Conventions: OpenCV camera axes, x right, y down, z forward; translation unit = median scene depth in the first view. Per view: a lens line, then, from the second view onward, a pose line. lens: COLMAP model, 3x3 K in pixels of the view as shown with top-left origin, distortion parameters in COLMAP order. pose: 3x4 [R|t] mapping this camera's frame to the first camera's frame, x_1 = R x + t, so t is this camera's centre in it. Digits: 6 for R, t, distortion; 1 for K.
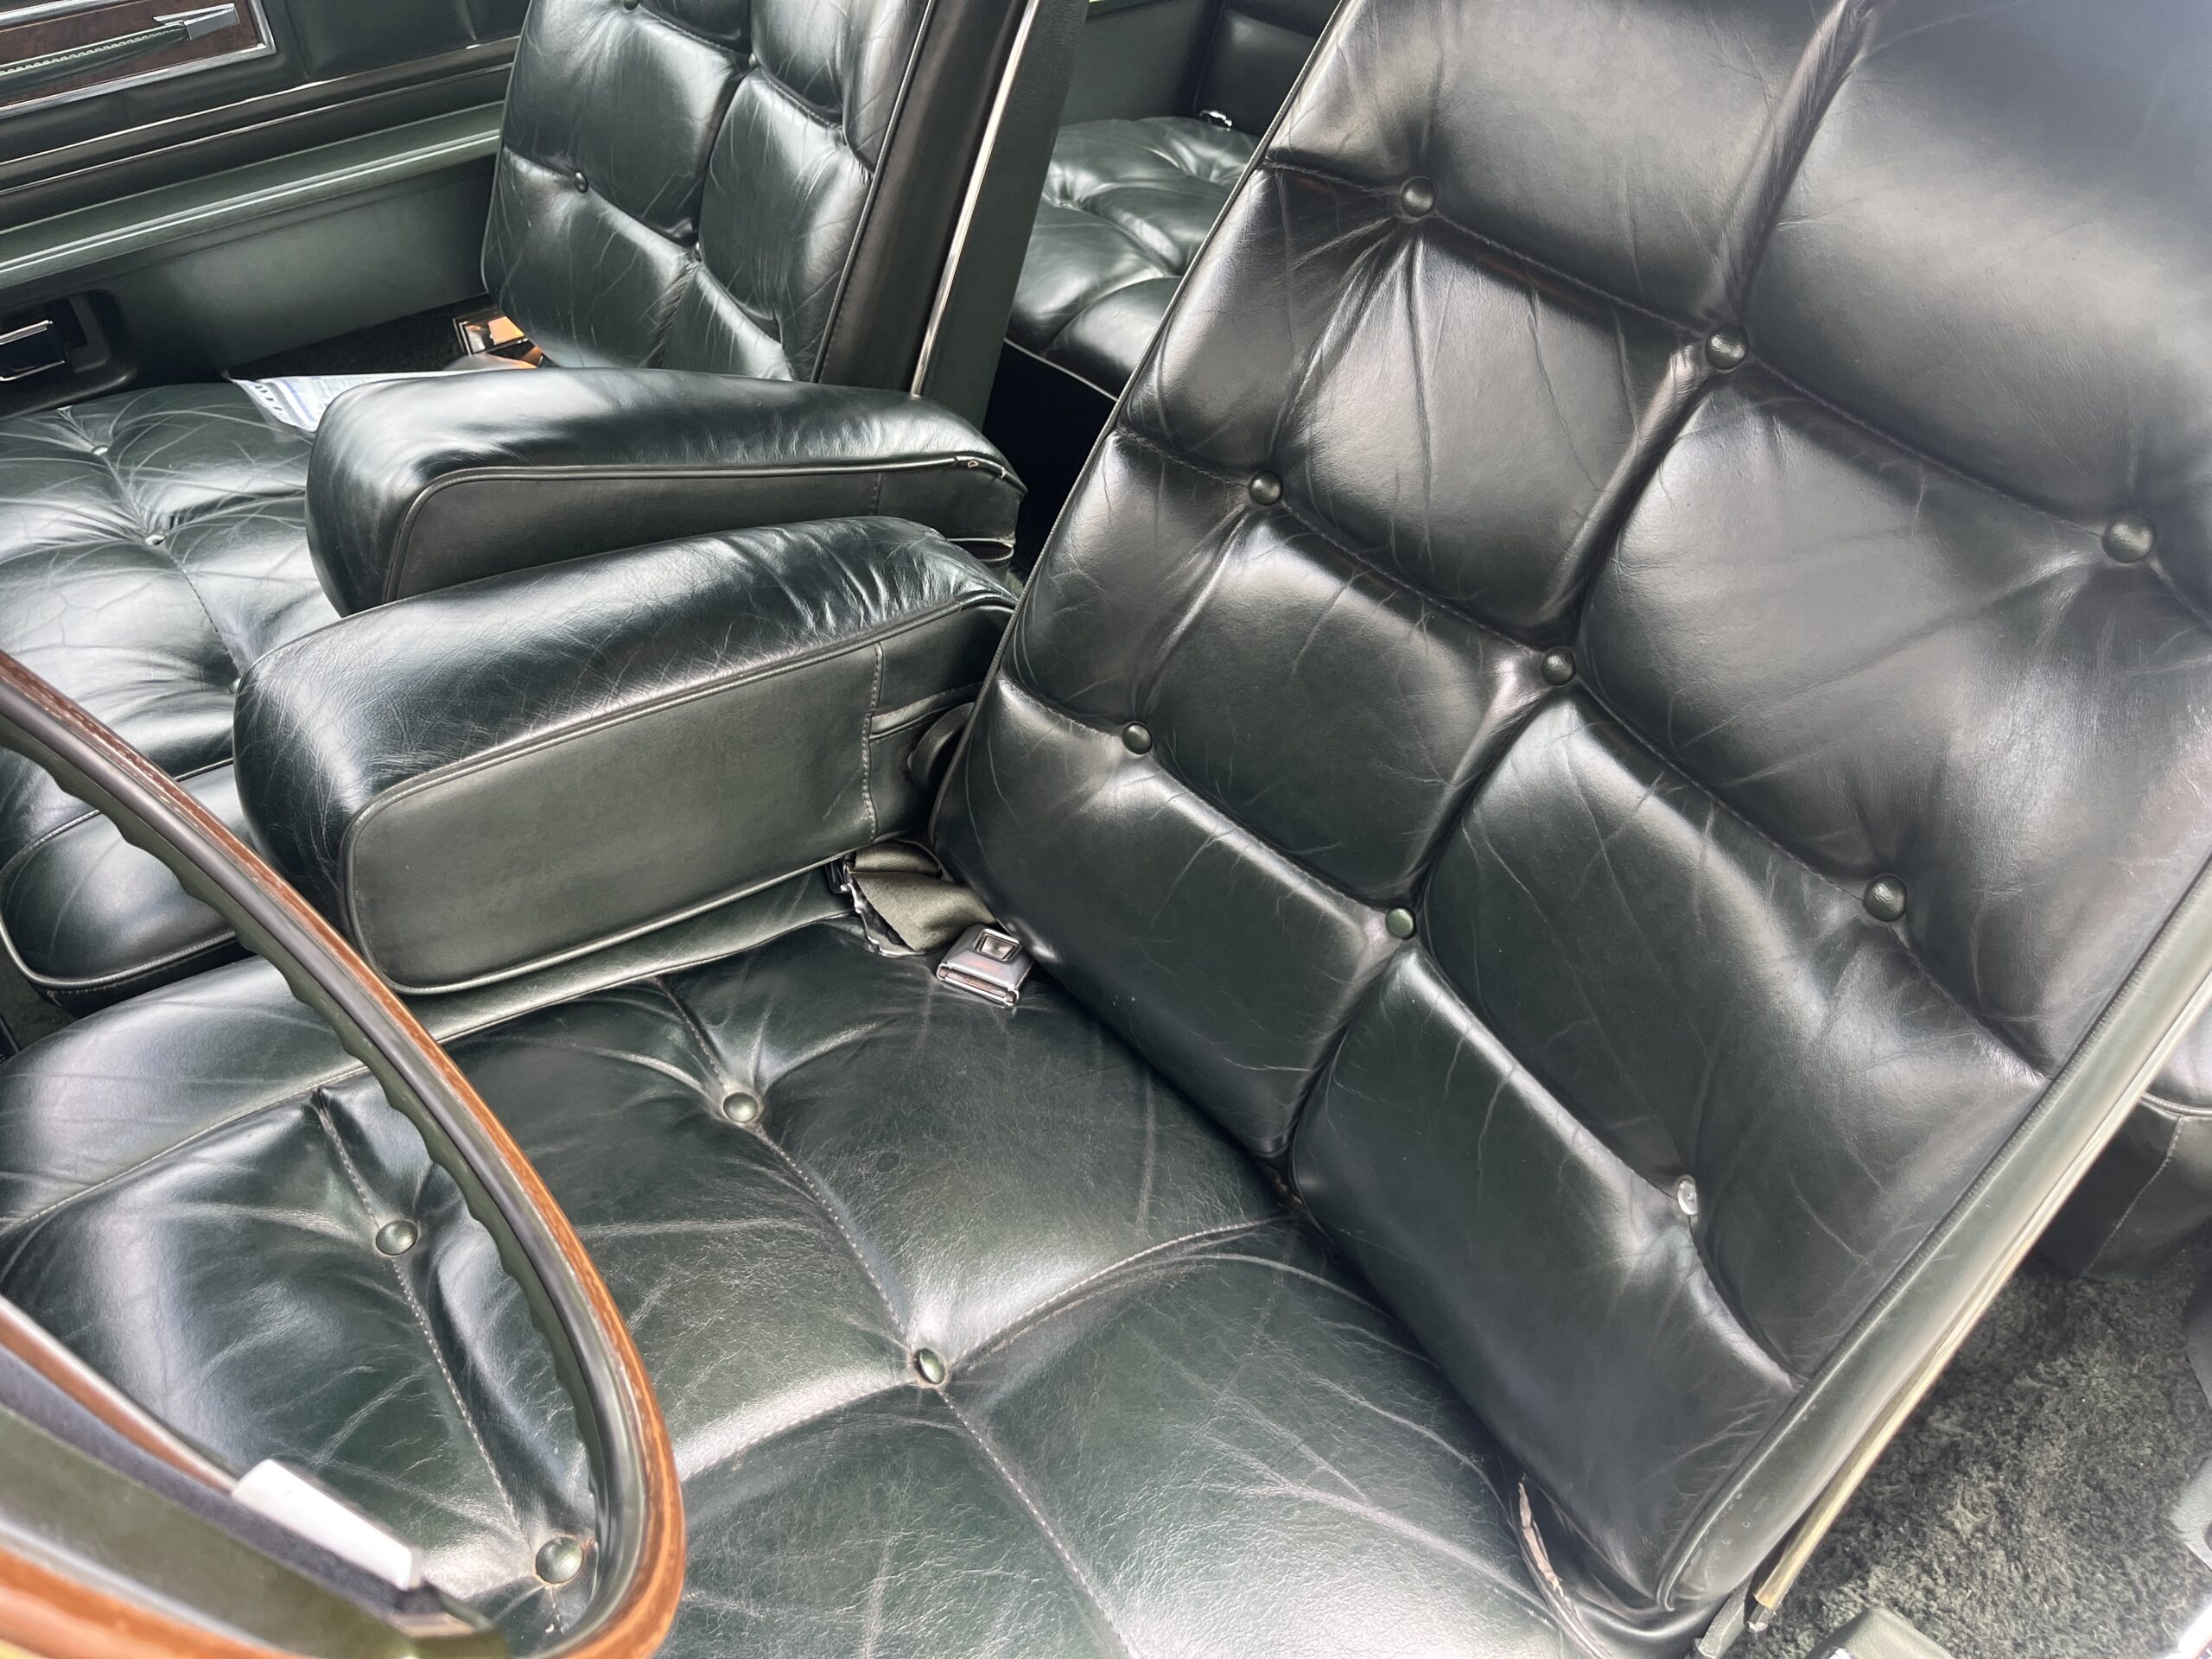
lens RADIAL K [[1706.5, 0, 1101.0], [0, 1706.5, 830.7], [0, 0, 1]] dist [0.046146, -0.074252]
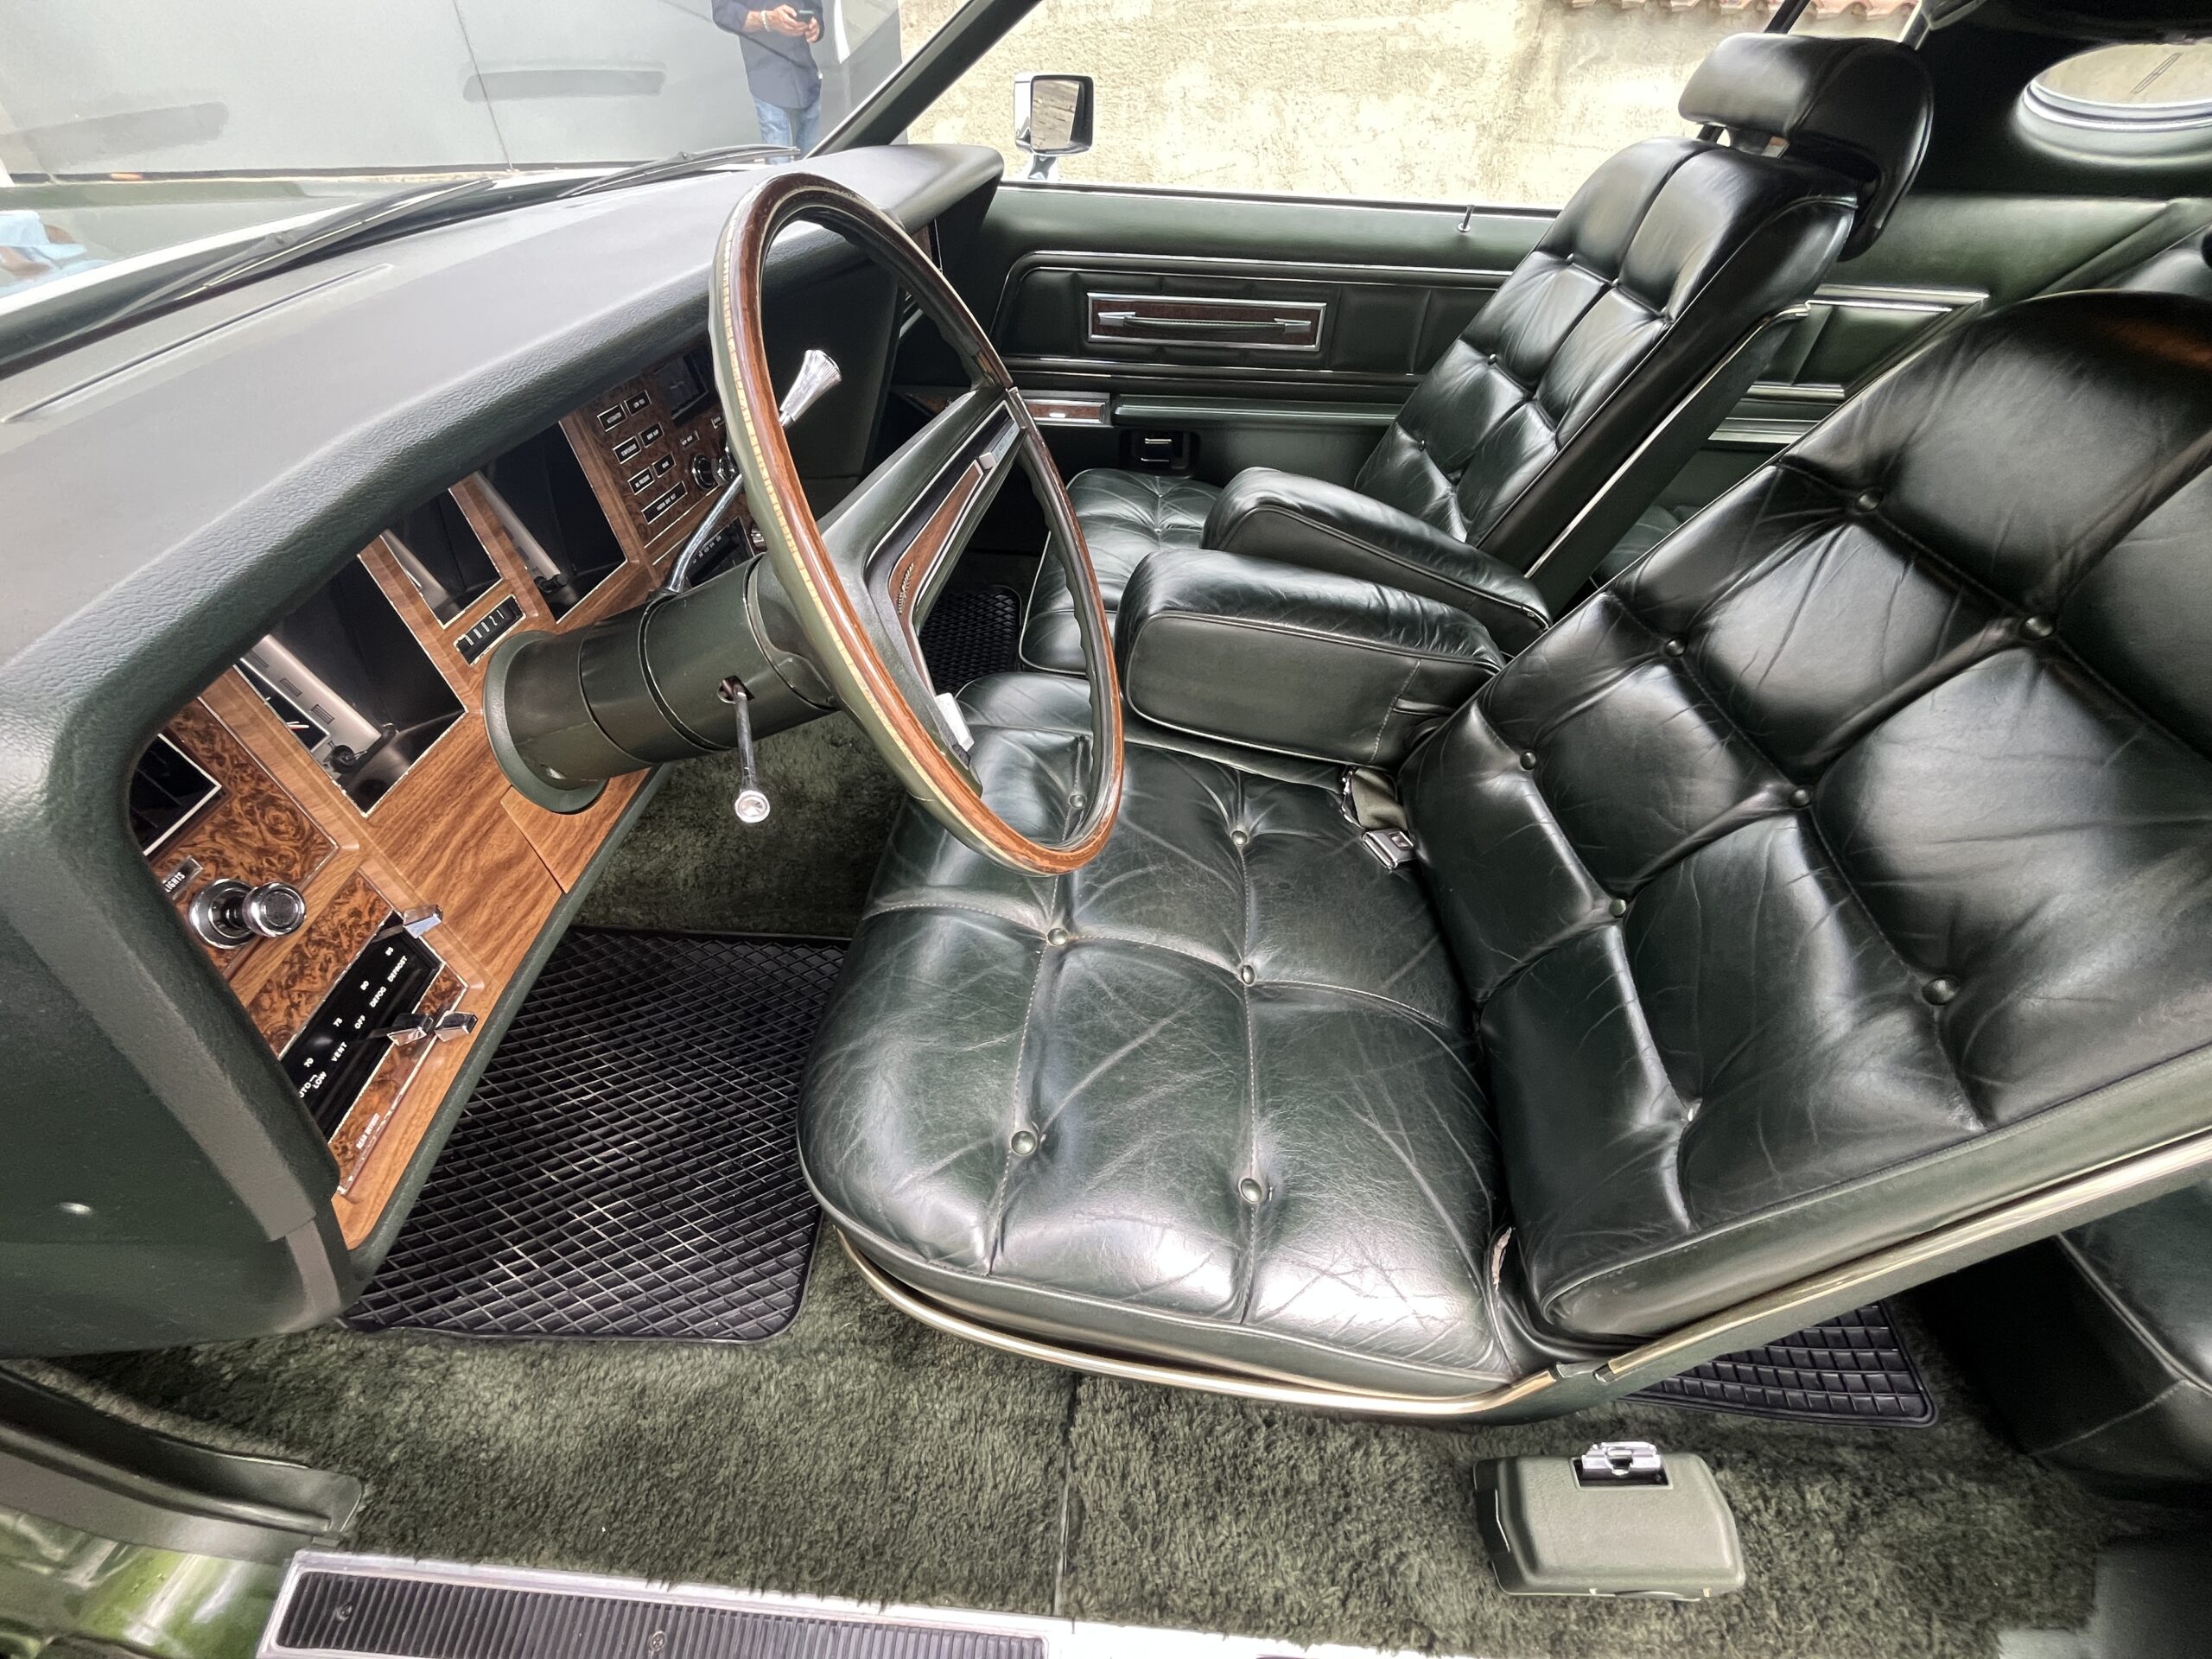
lens RADIAL K [[894.0, 0, 1089.4], [0, 894.0, 846.1], [0, 0, 1]] dist [-0.000068, -0.001132]
pose [[0.751767, 0.460987, -0.471527, 0.162383], [-0.468809, 0.876490, 0.109466, 0.139837], [0.463751, 0.138763, 0.875031, -0.005486]]
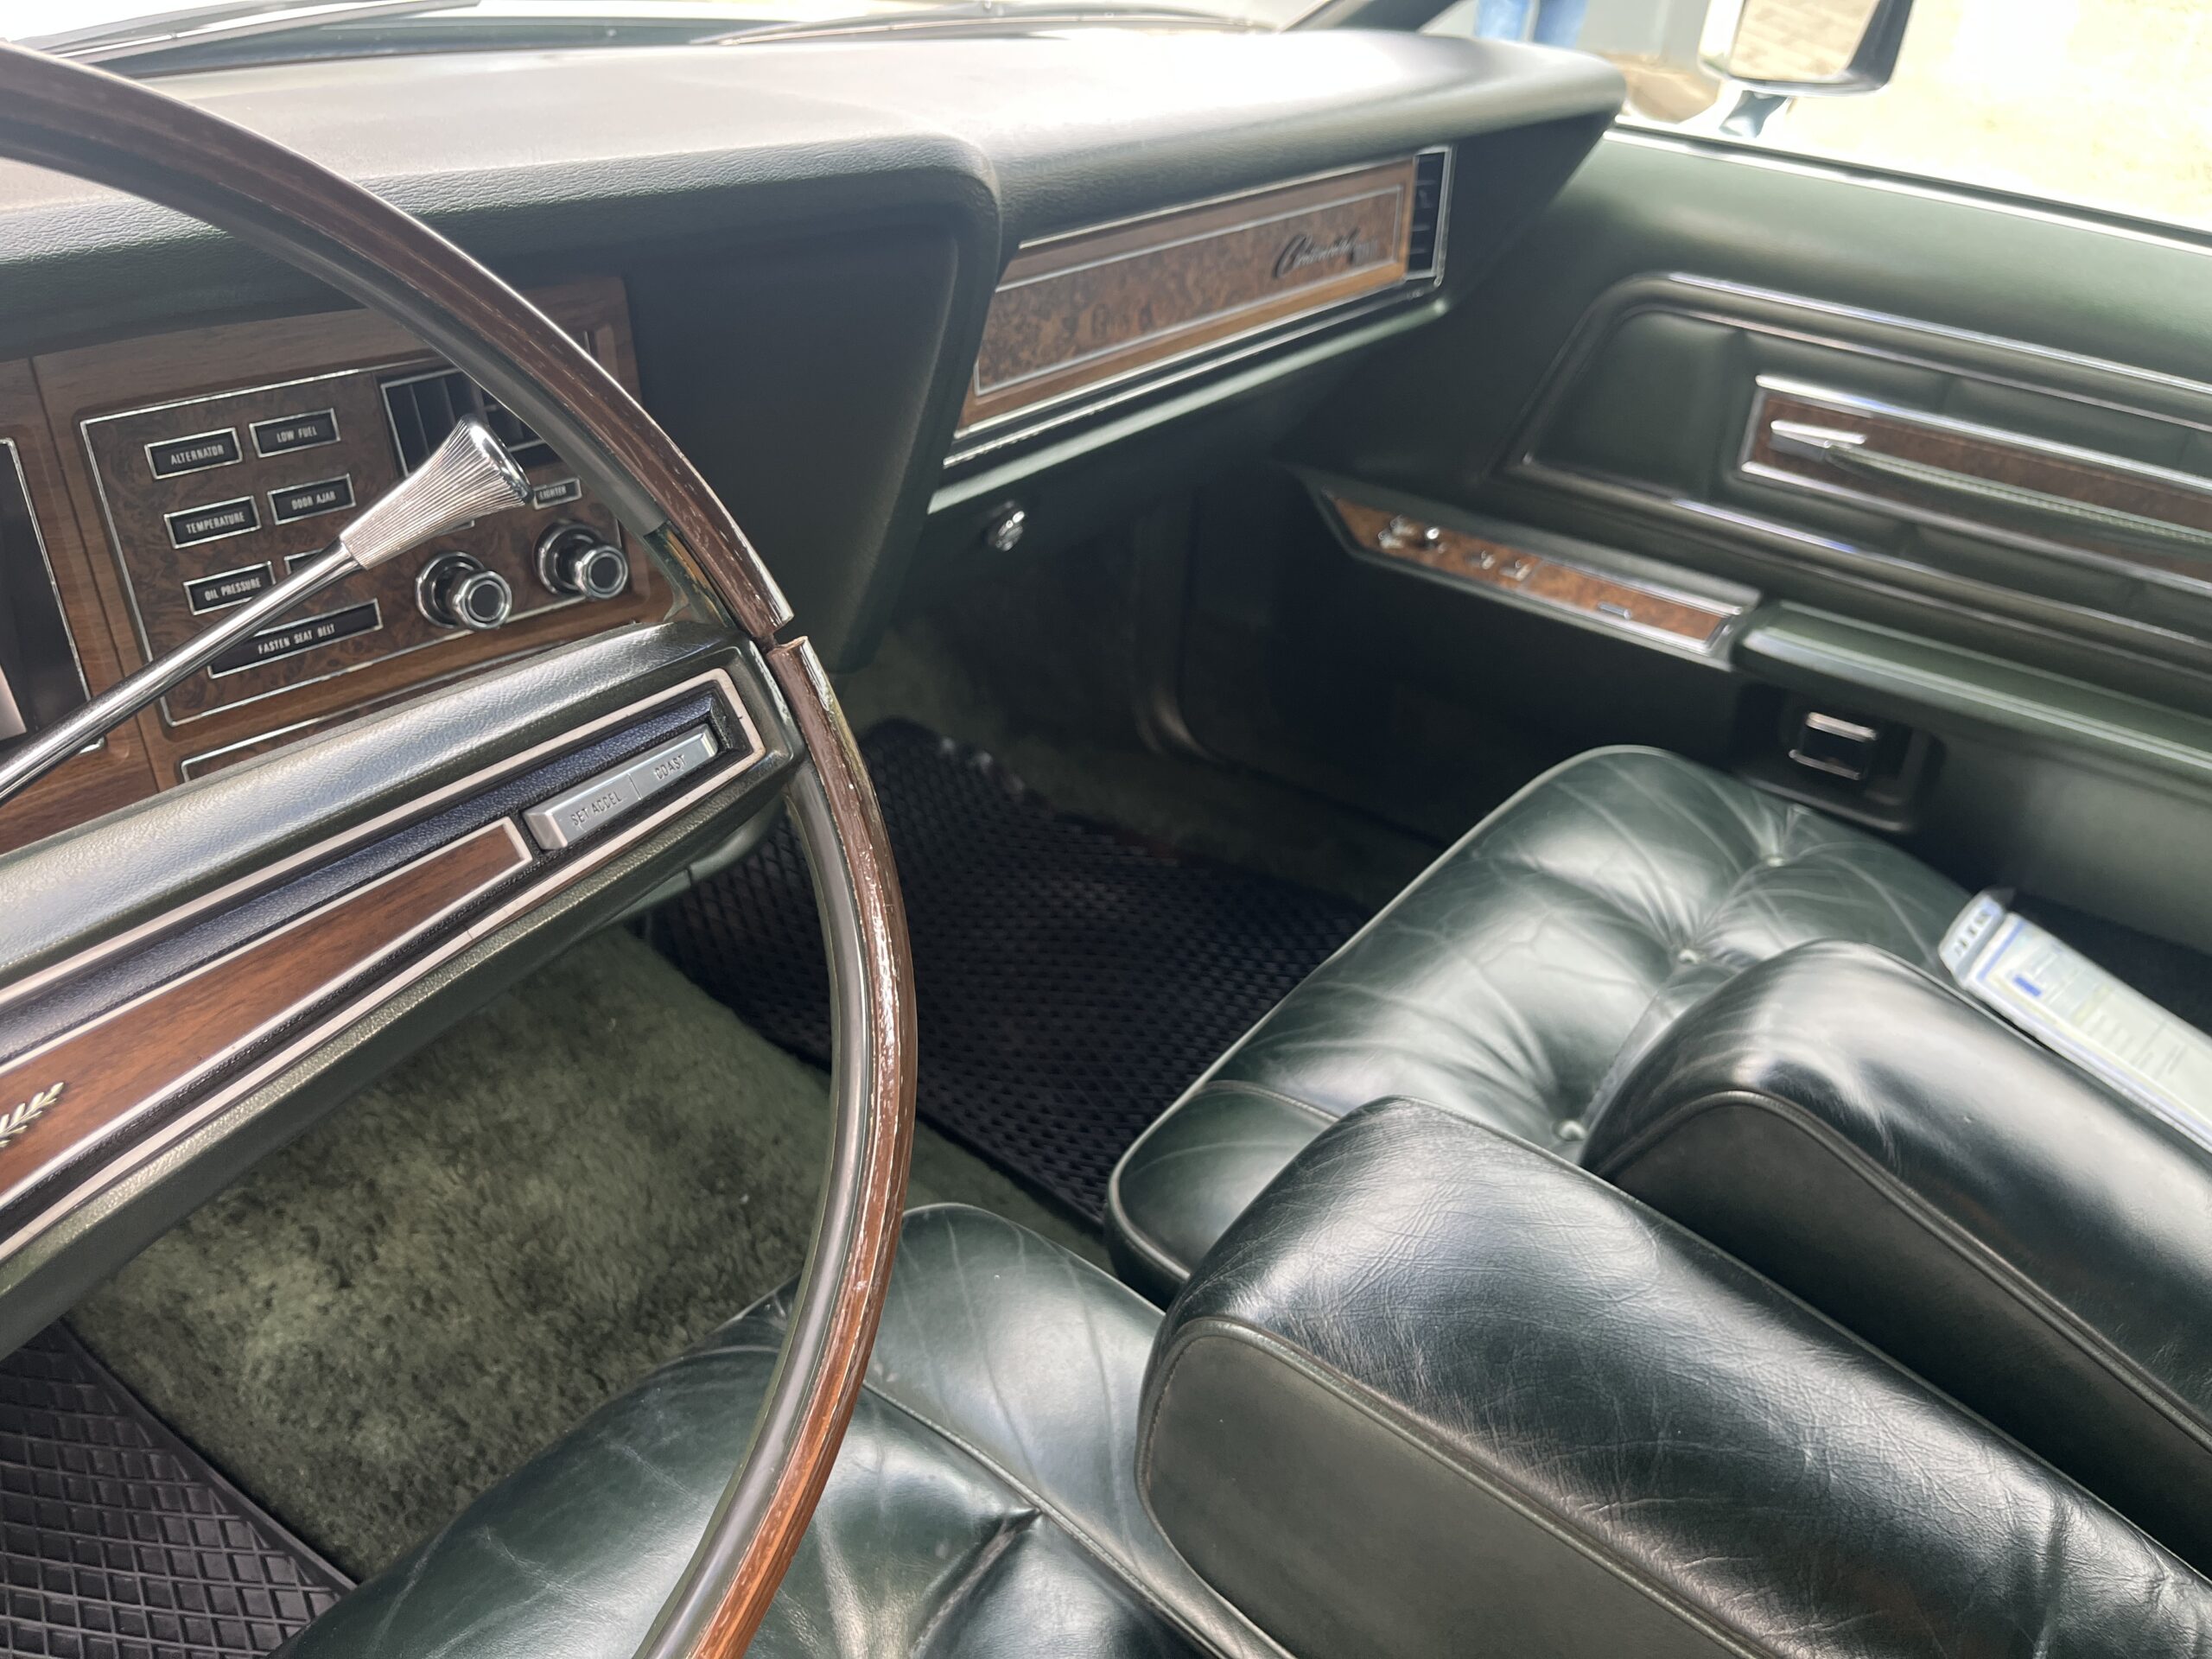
lens RADIAL K [[1706.5, 0, 1099.7], [0, 1706.5, 825.6], [0, 0, 1]] dist [0.046146, -0.074252]
pose [[0.305051, 0.508550, -0.805184, 0.017811], [-0.705239, 0.688810, 0.167863, -0.196947], [0.639986, 0.516641, 0.568771, 0.384914]]
